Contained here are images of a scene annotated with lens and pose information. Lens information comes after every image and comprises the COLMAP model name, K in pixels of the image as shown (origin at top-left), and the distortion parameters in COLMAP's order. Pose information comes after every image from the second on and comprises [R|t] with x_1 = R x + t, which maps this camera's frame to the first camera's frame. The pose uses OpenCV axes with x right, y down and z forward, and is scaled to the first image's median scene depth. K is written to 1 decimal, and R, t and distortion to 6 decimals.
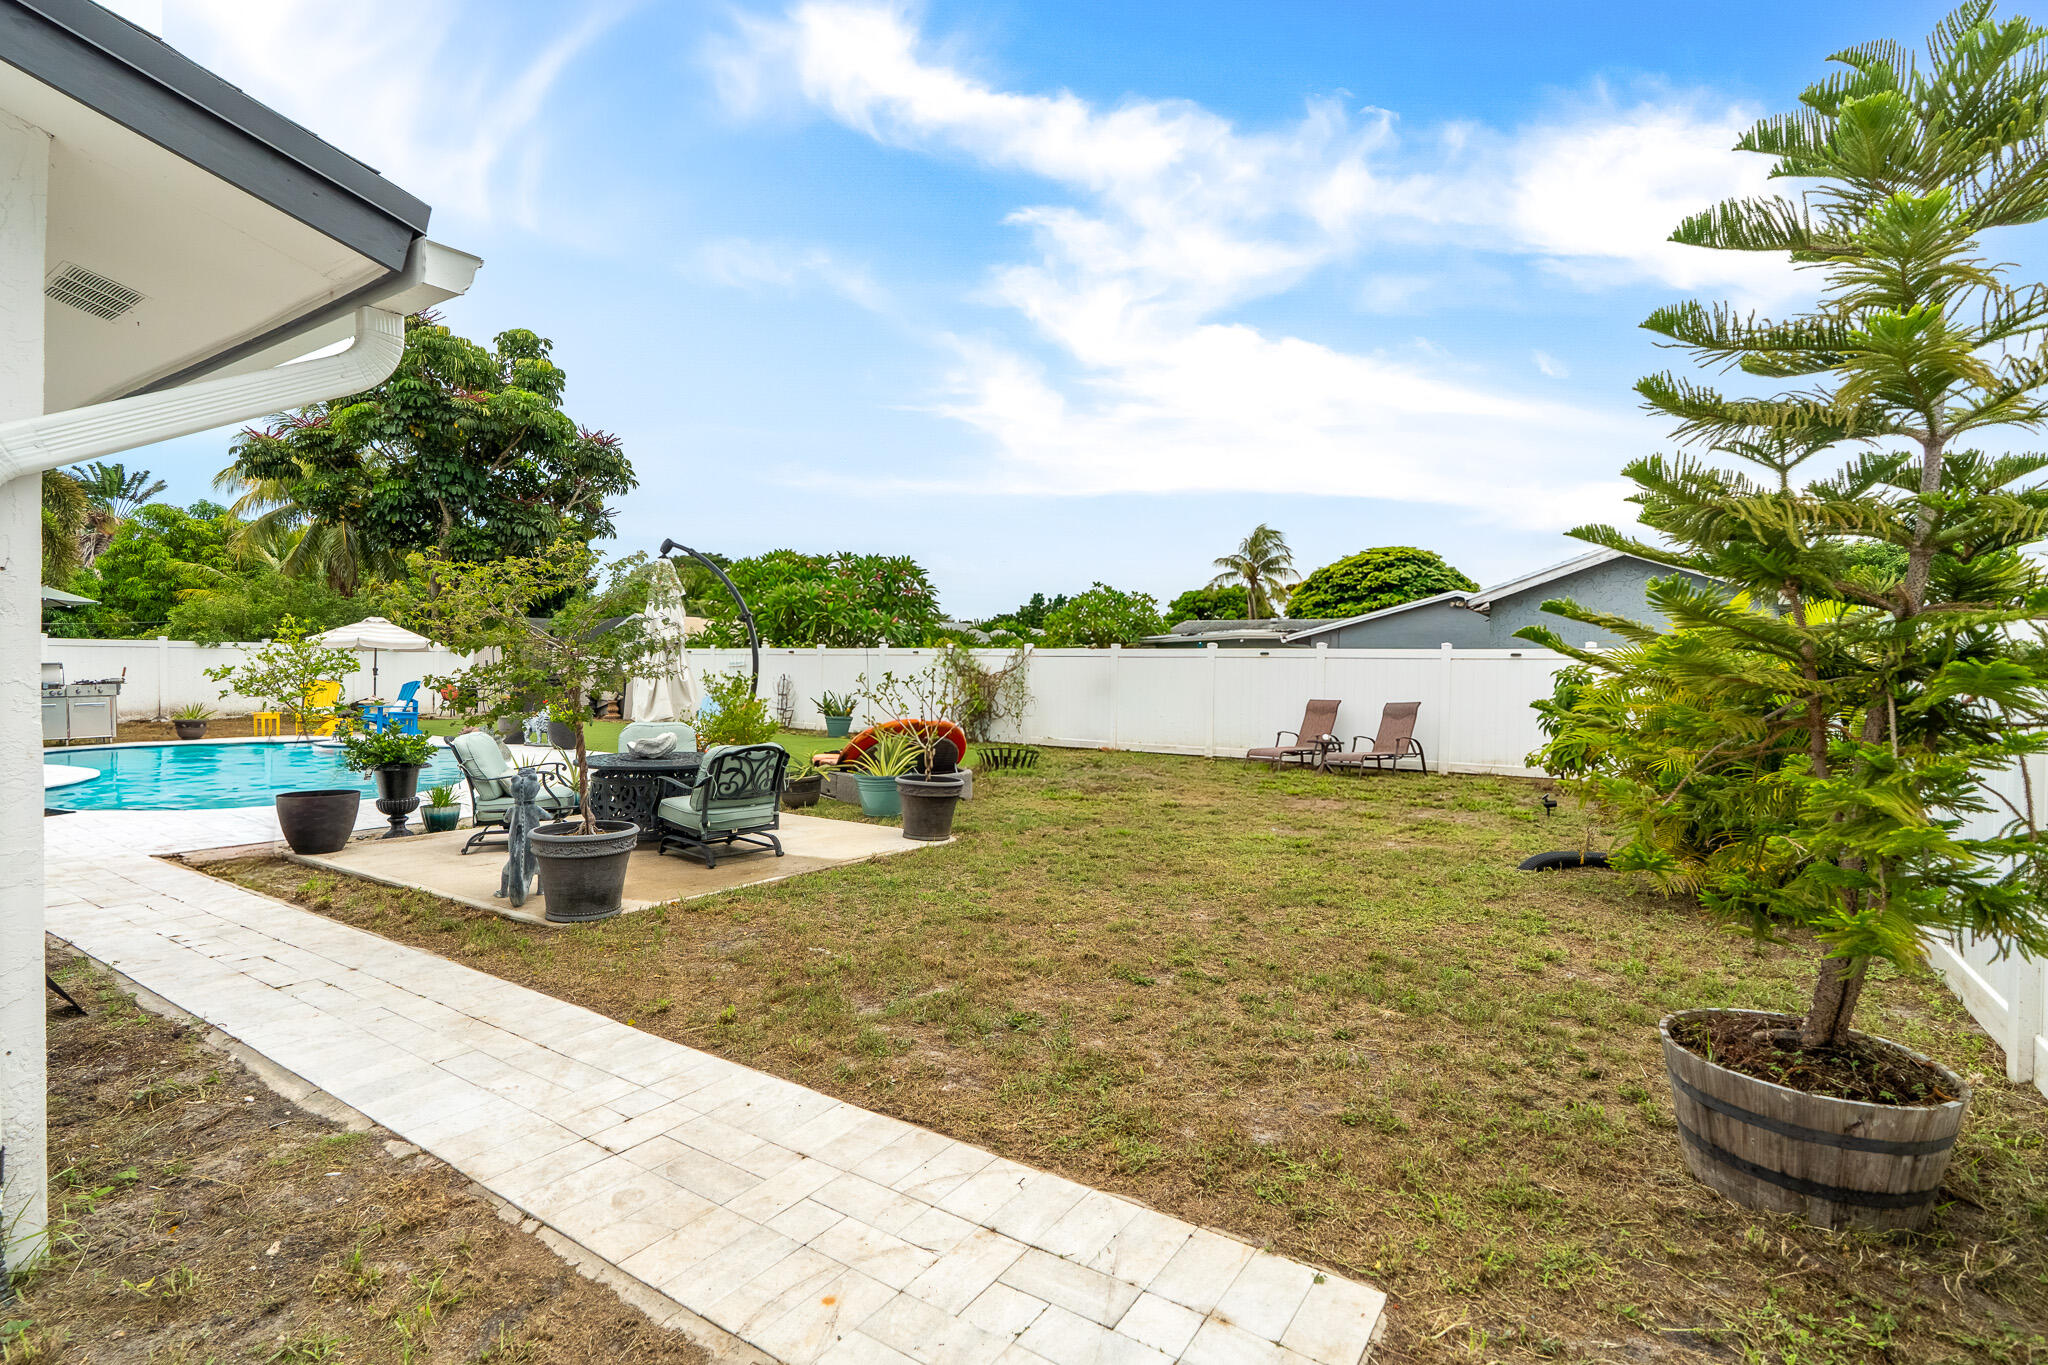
lens RADIAL K [[974.3, 0, 1024.0], [0, 974.3, 682.5], [0, 0, 1]] dist [0.001589, 0.000855]
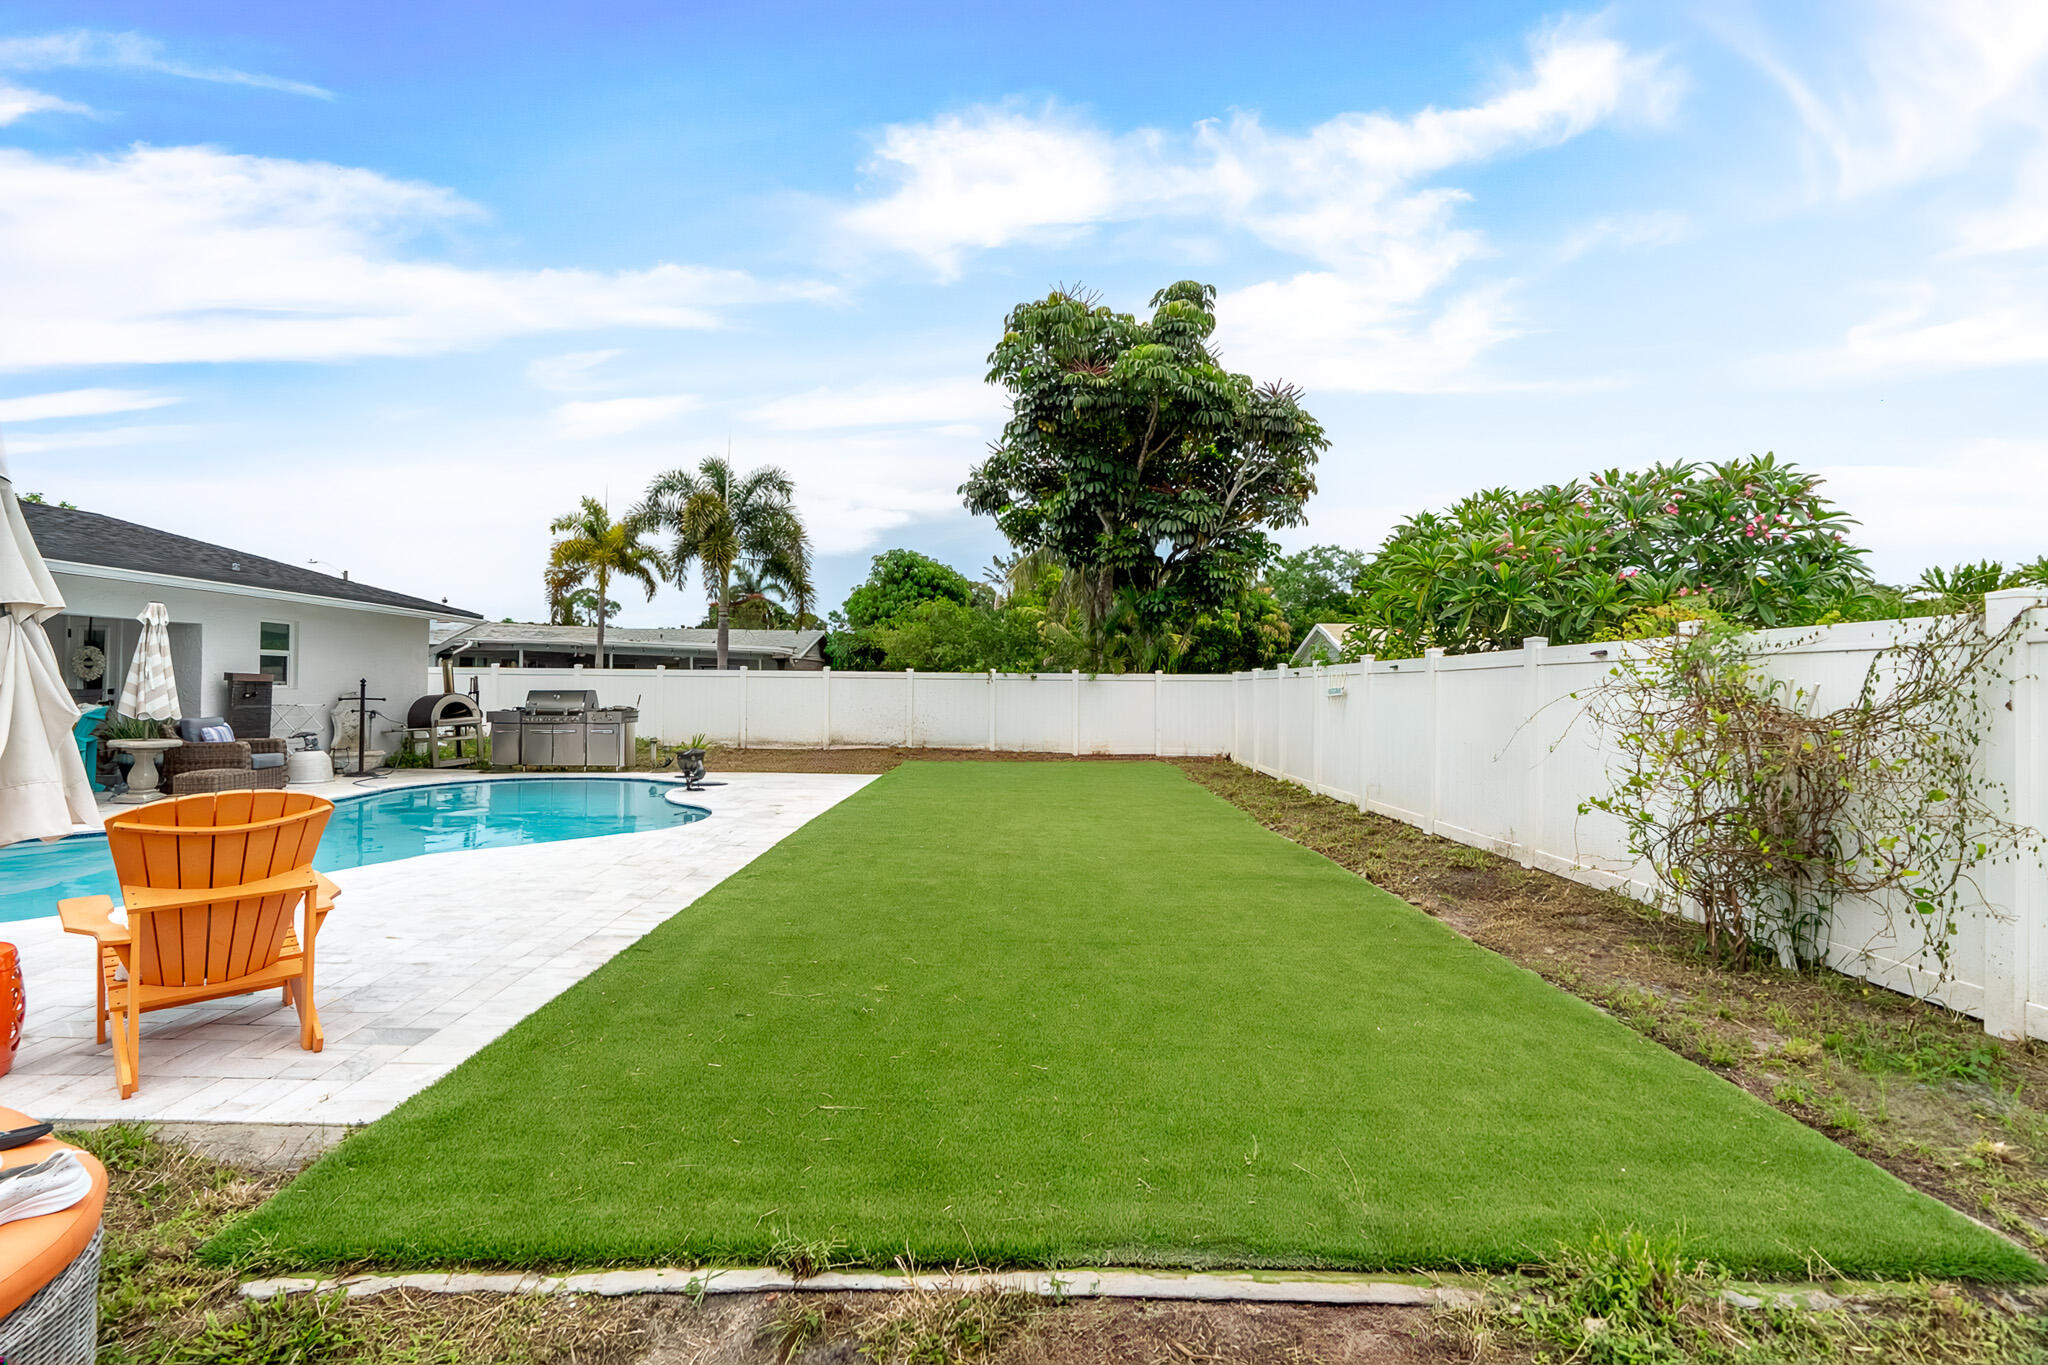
lens RADIAL K [[923.7, 0, 1014.2], [0, 923.7, 676.5], [0, 0, 1]] dist [-0.003839, -0.000650]
pose [[0.562605, -0.017327, -0.826544, 0.032960], [-0.019749, 0.999213, -0.034390, -0.005955], [0.826490, 0.035671, 0.561820, 0.488854]]
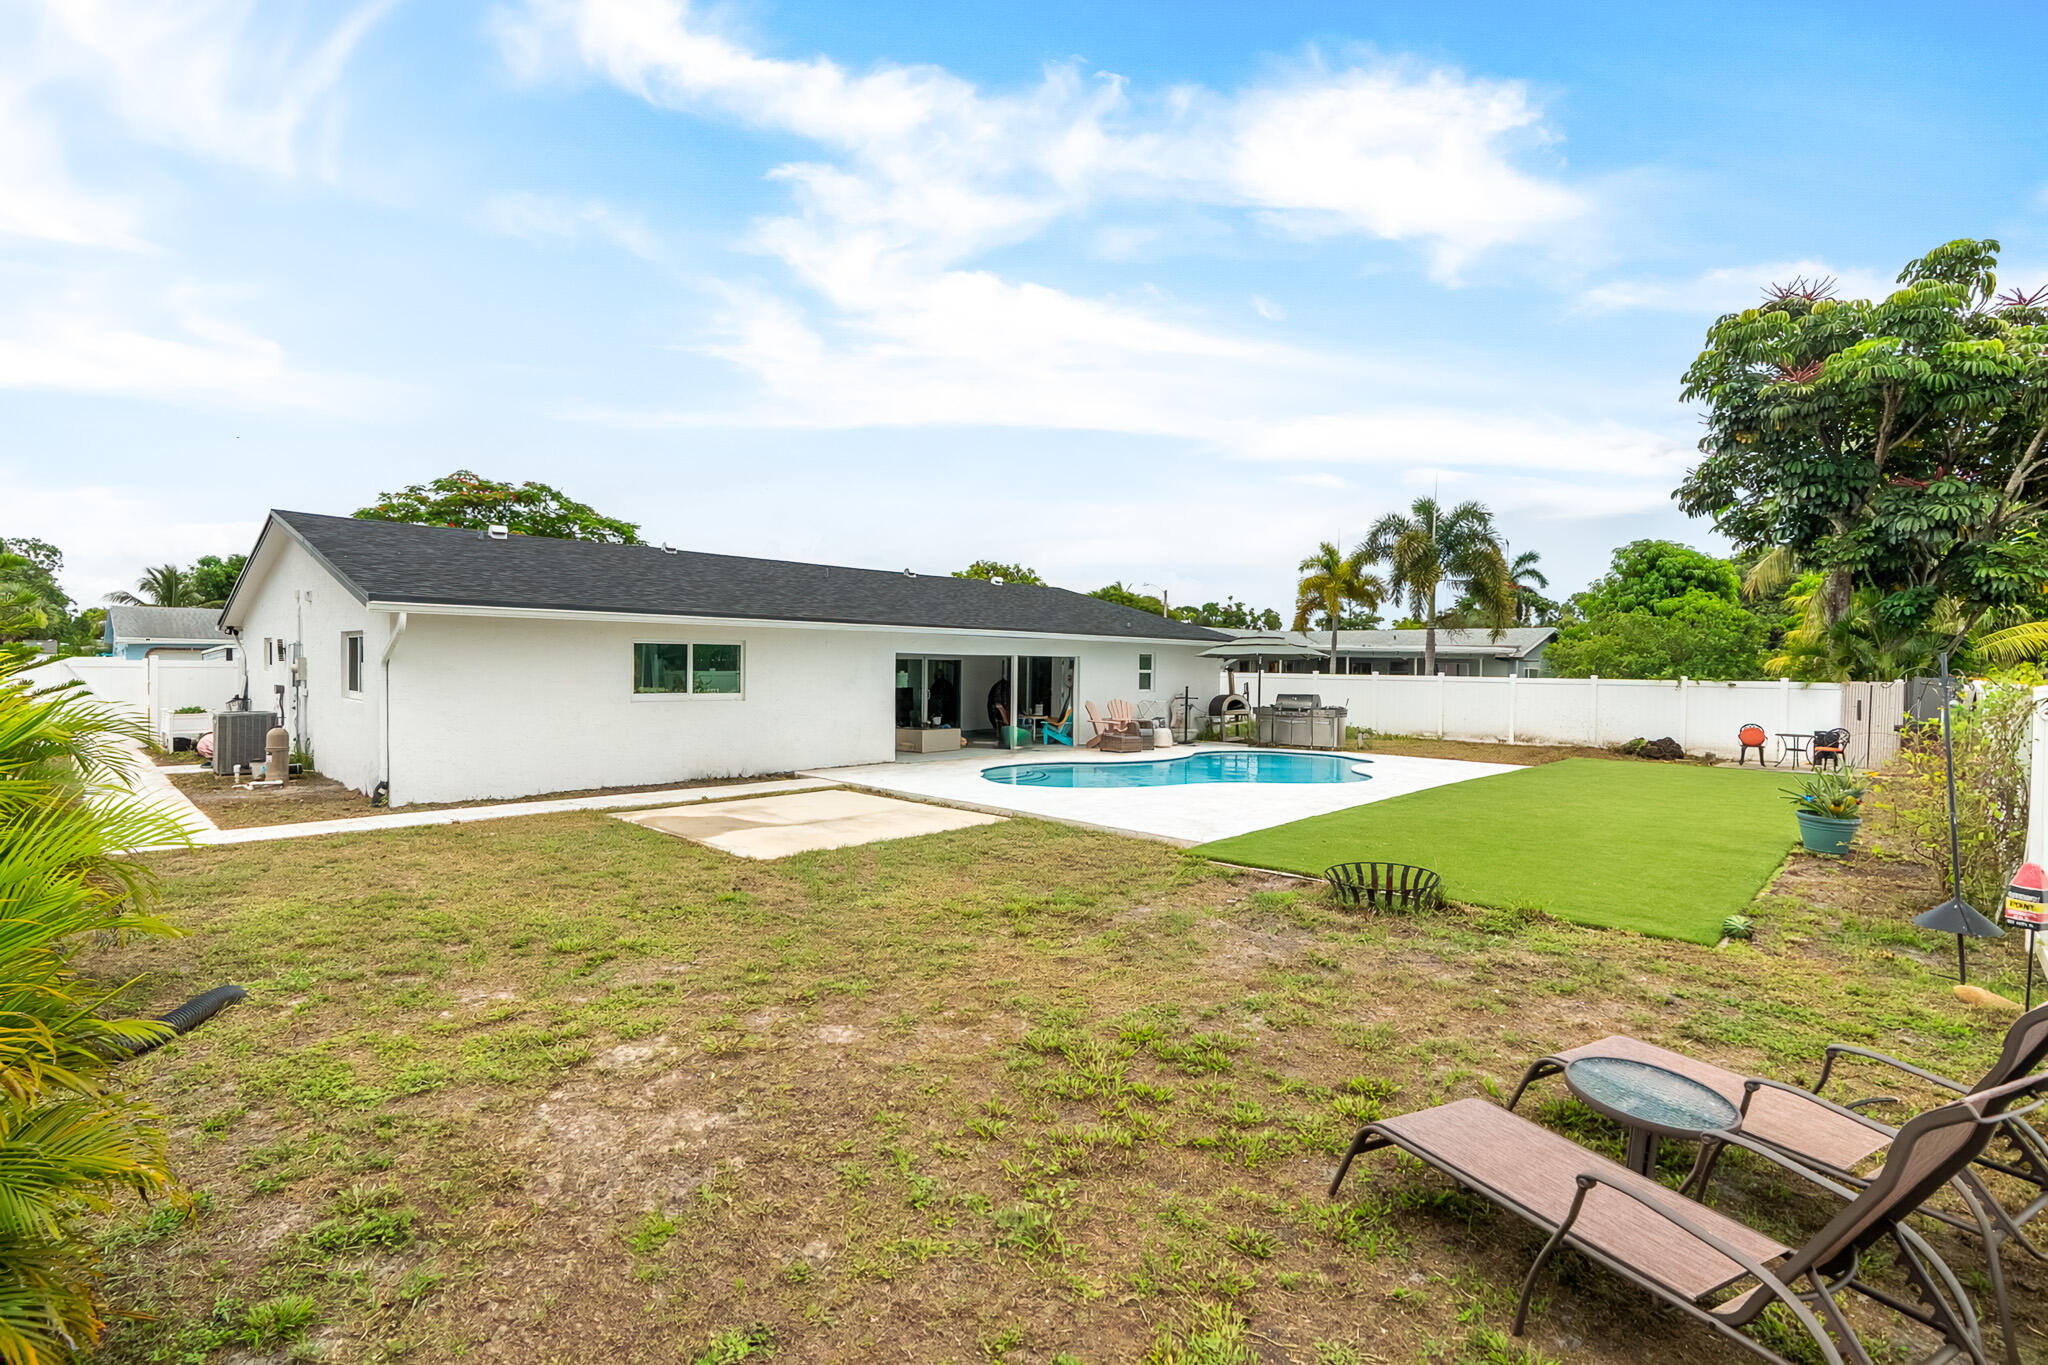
lens RADIAL K [[953.4, 0, 1028.8], [0, 953.4, 675.2], [0, 0, 1]] dist [0.002610, 0.000487]
pose [[-0.164064, -0.001750, -0.986448, 0.311102], [-0.032965, 0.999450, 0.003709, -0.024058], [0.985899, 0.033127, -0.164032, 0.477826]]
